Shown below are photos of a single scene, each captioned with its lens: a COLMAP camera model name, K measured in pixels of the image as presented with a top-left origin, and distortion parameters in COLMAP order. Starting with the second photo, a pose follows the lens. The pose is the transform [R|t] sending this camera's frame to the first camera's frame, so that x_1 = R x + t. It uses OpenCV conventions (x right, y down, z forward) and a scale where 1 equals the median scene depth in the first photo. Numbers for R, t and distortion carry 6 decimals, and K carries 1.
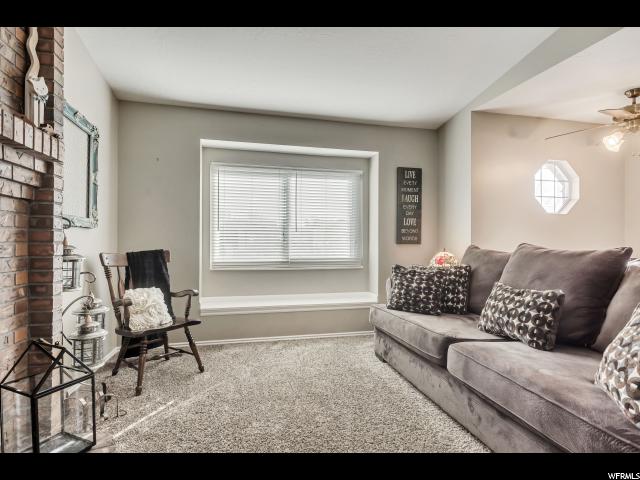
lens RADIAL K [[337.9, 0, 320.0], [0, 337.9, 240.0], [0, 0, 1]] dist [-0.000323, -0.001126]
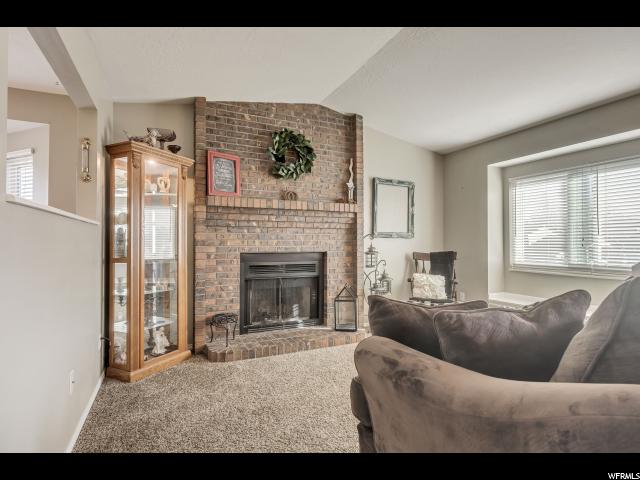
lens RADIAL K [[327.3, 0, 319.3], [0, 327.3, 238.8], [0, 0, 1]] dist [0.001142, -0.002000]
pose [[0.194915, -0.018300, -0.980649, 0.931277], [0.000400, 0.999827, -0.018579, 0.001554], [0.980820, 0.003229, 0.194889, 0.175430]]
